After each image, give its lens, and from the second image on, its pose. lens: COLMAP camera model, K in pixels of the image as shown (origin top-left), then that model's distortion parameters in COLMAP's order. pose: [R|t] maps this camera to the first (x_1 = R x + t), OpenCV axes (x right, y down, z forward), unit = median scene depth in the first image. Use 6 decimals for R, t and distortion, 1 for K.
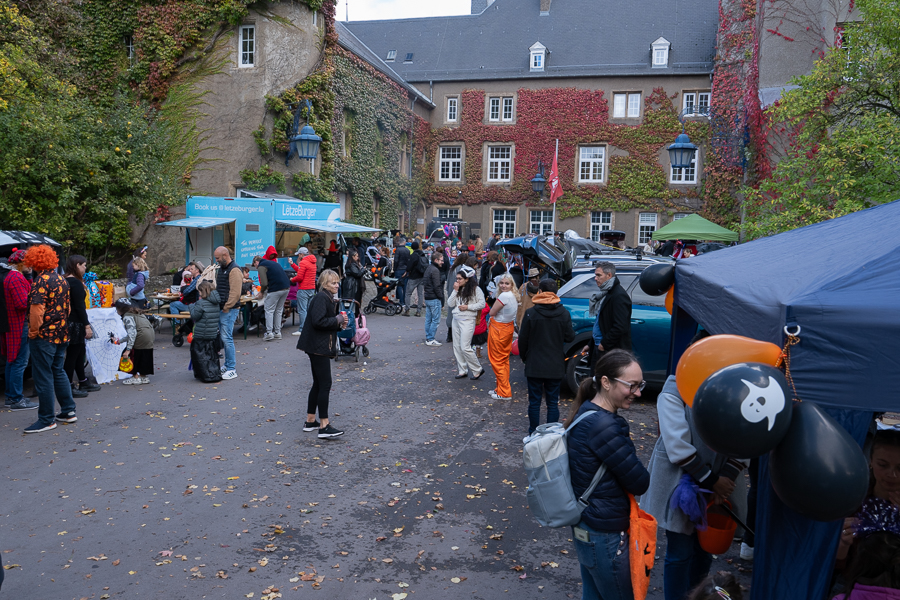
lens RADIAL K [[683.0, 0, 447.9], [0, 683.0, 298.7], [0, 0, 1]] dist [0.005443, -0.002425]
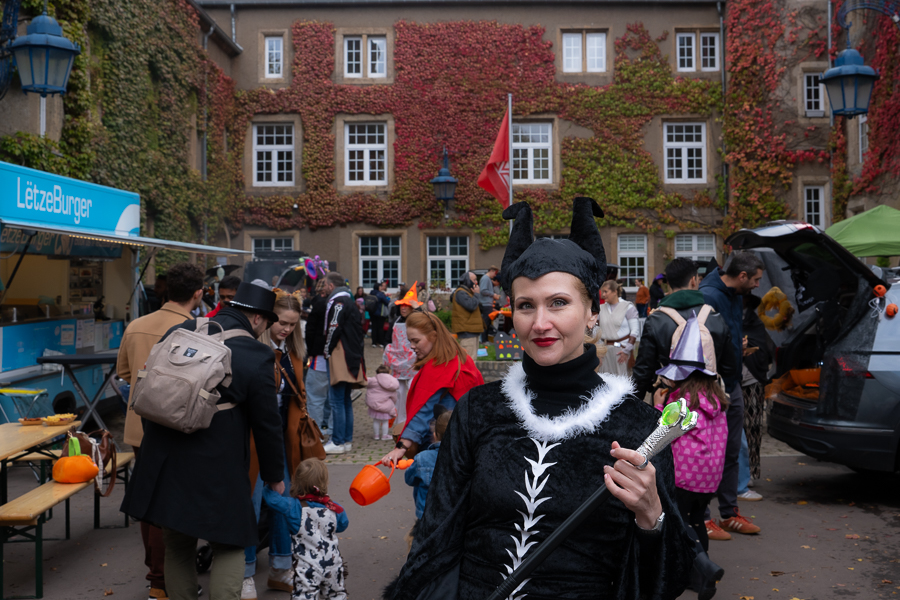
lens RADIAL K [[1091.1, 0, 496.9], [0, 1091.1, 276.2], [0, 0, 1]] dist [0.001759, 0.000000]
pose [[0.965694, -0.033365, 0.257530, -0.054545], [0.060943, 0.993134, -0.099854, -0.005595], [-0.252430, 0.112123, 0.961097, 0.145801]]
